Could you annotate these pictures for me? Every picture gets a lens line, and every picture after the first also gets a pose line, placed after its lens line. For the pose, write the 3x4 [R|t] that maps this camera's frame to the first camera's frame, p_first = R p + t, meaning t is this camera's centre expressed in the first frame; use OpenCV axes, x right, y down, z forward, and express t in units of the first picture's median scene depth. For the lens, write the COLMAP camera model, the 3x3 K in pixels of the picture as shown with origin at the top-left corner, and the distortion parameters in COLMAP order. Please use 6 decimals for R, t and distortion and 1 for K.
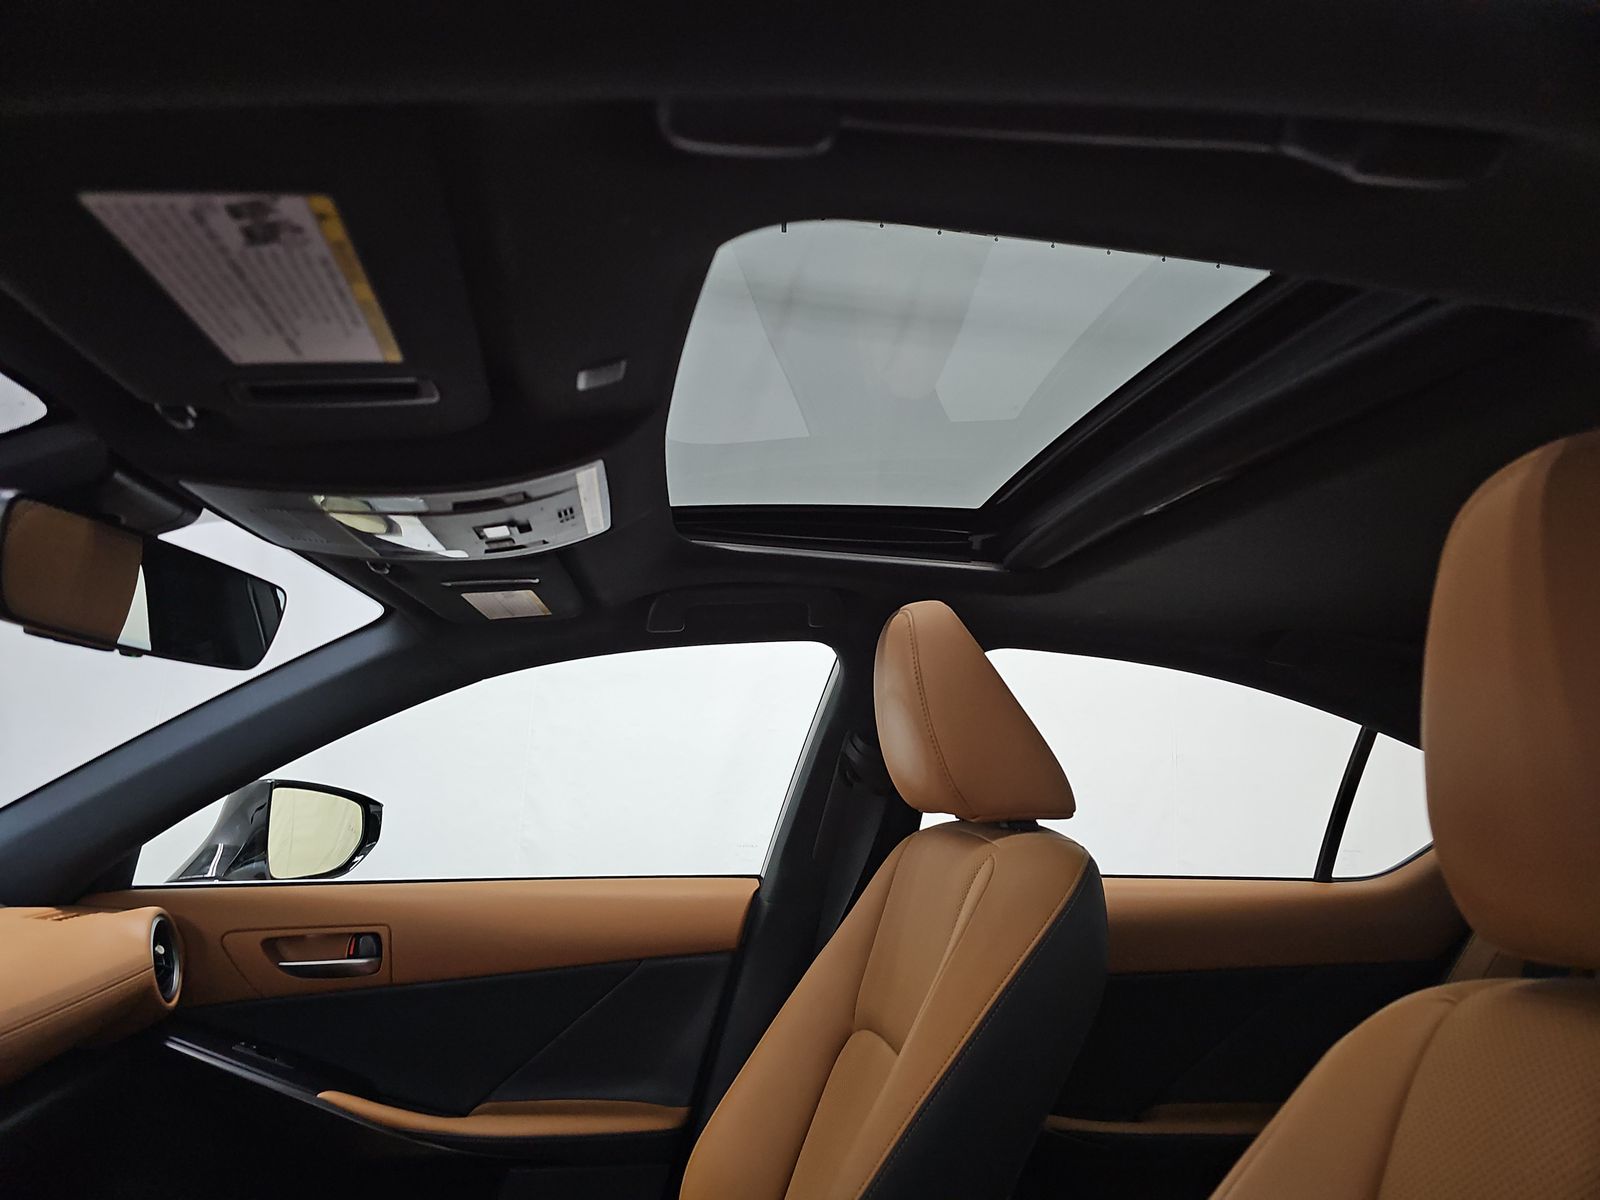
lens RADIAL K [[1075.6, 0, 794.1], [0, 1075.6, 566.7], [0, 0, 1]] dist [0.045954, -0.041484]
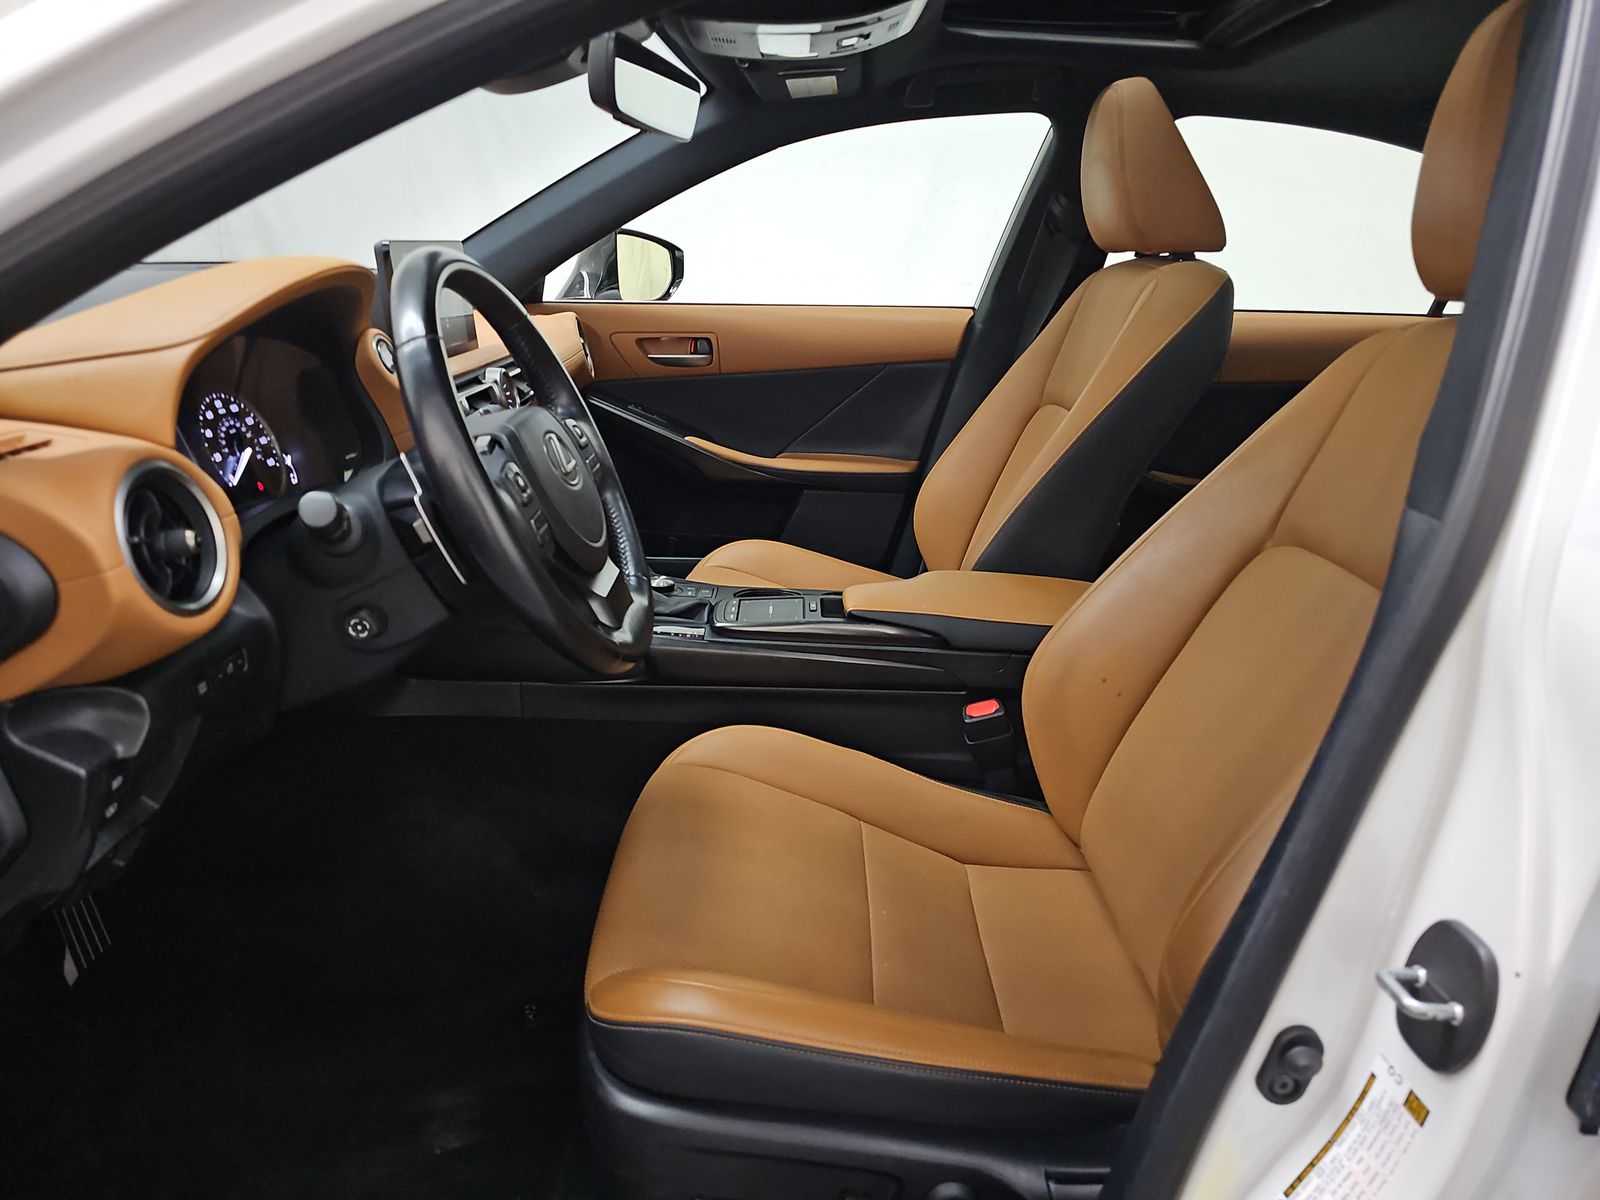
lens RADIAL K [[1075.6, 0, 794.1], [0, 1075.6, 593.9], [0, 0, 1]] dist [0.045954, -0.041484]
pose [[0.989409, 0.050972, -0.135912, -0.058924], [0.019827, 0.880084, 0.474403, -0.041696], [0.143795, -0.472074, 0.869753, -0.396232]]
